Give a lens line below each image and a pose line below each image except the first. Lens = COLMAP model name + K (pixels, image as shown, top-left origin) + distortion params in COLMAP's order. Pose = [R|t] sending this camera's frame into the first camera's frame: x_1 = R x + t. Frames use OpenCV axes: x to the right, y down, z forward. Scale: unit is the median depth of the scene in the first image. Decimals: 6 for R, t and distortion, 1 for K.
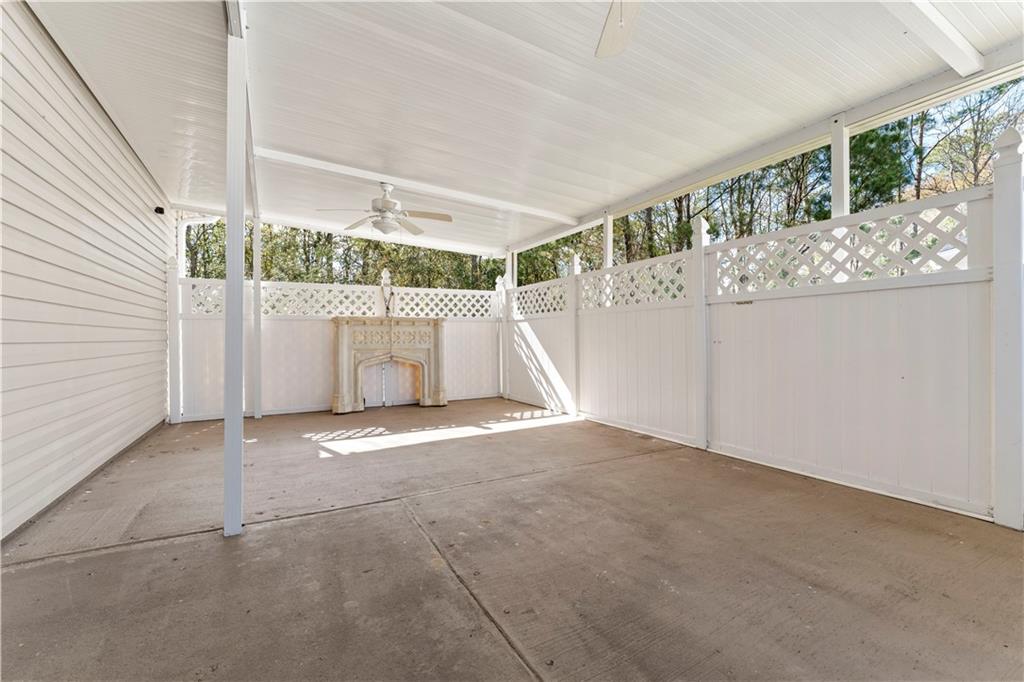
lens RADIAL K [[443.3, 0, 514.1], [0, 443.3, 339.4], [0, 0, 1]] dist [-0.006626, 0.000636]
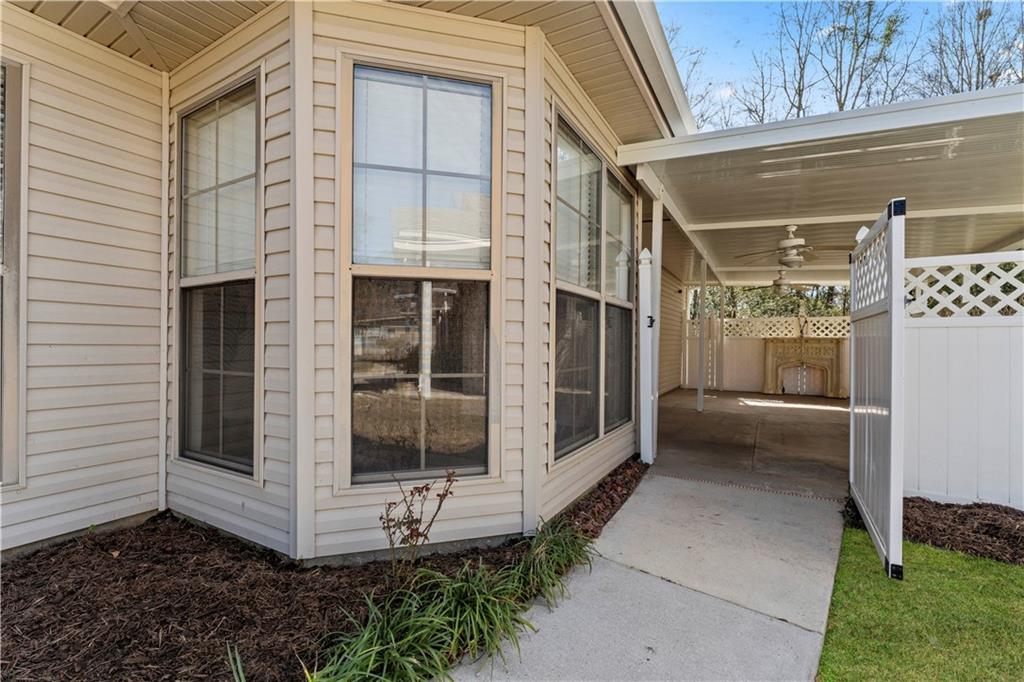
lens RADIAL K [[443.3, 0, 513.4], [0, 443.3, 341.9], [0, 0, 1]] dist [-0.006626, 0.000636]
pose [[0.526147, 0.009706, -0.850338, 0.645497], [-0.009827, 0.999937, 0.005333, -0.041535], [0.850337, 0.005550, 0.526210, -0.870588]]
